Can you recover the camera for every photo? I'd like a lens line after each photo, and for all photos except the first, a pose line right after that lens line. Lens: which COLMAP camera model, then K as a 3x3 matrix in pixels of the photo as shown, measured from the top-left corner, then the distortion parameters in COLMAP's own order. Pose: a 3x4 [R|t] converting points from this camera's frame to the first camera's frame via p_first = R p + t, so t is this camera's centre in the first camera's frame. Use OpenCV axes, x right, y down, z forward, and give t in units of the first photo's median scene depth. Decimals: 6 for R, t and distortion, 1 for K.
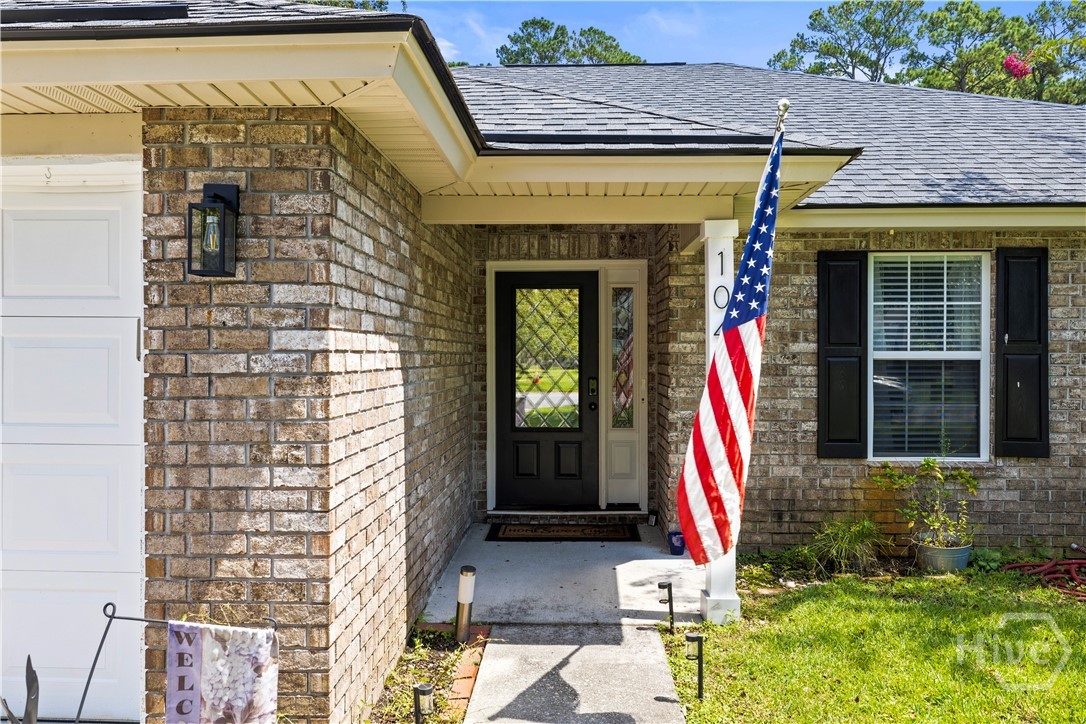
lens RADIAL K [[864.0, 0, 543.0], [0, 864.0, 362.0], [0, 0, 1]] dist [-0.006259, -0.001040]
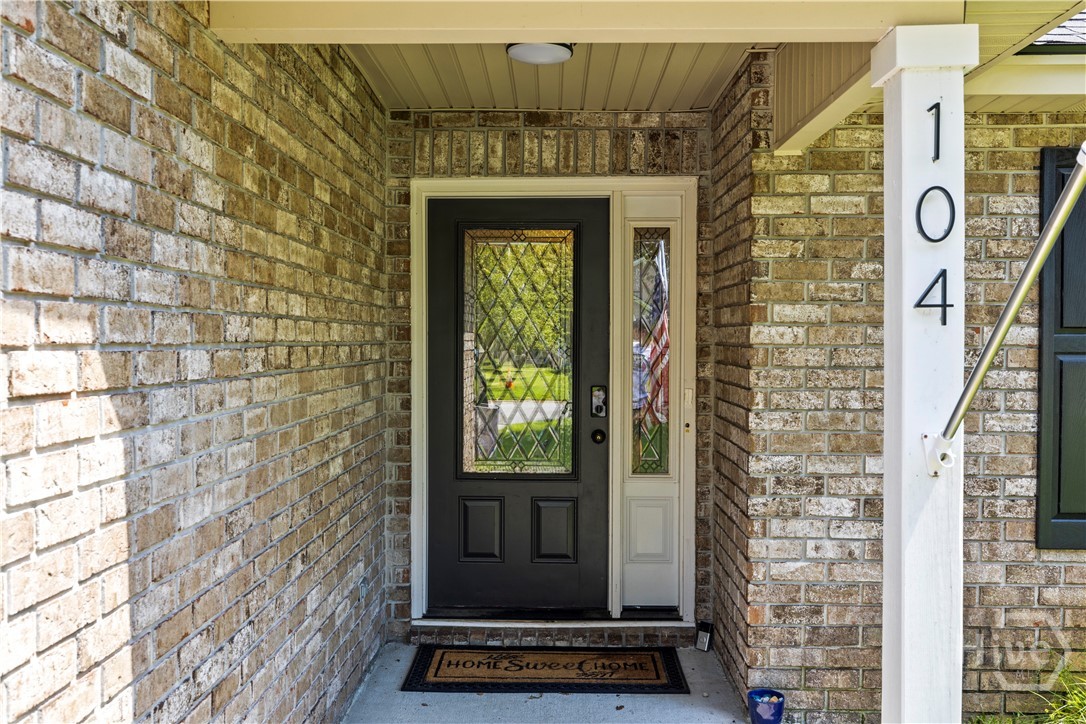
lens RADIAL K [[998.8, 0, 543.0], [0, 998.8, 362.0], [0, 0, 1]] dist [0.015683, 0.006552]
pose [[0.999751, 0.003816, 0.021975, 0.007684], [-0.004132, 0.999888, 0.014370, -0.008238], [-0.021918, -0.014458, 0.999655, 0.401659]]
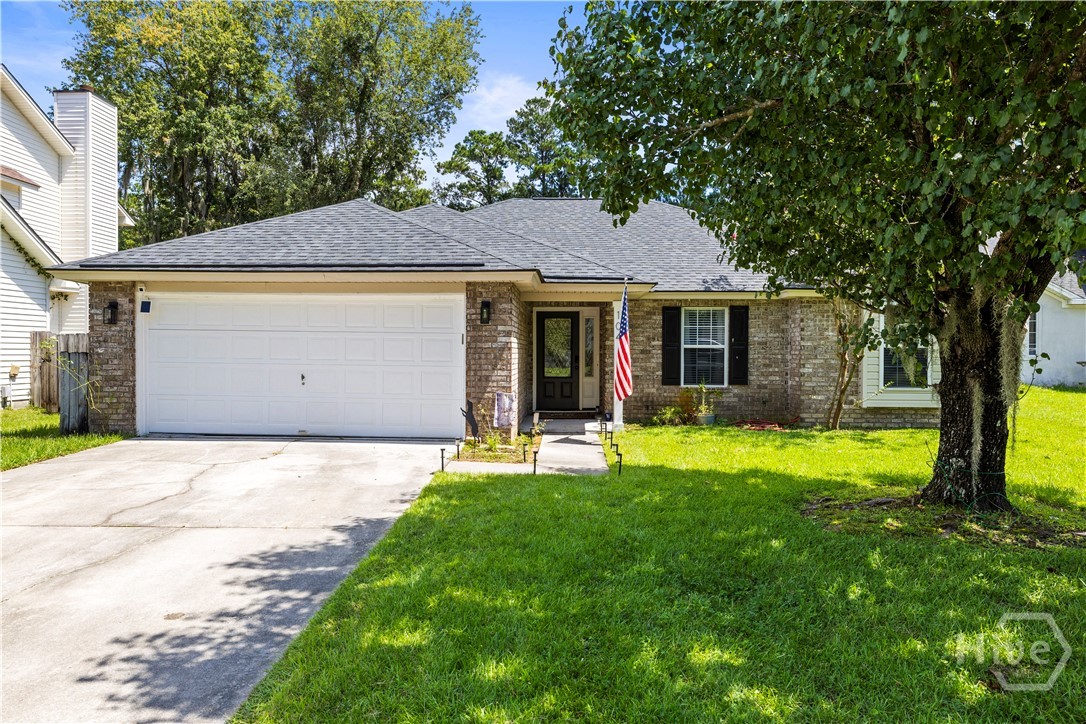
lens RADIAL K [[716.0, 0, 543.0], [0, 716.0, 362.0], [0, 0, 1]] dist [0.000683, 0.000003]
pose [[0.999963, 0.004112, 0.007539, -0.060642], [-0.004143, 0.999983, 0.004107, 0.032754], [-0.007522, -0.004138, 0.999963, -1.167450]]
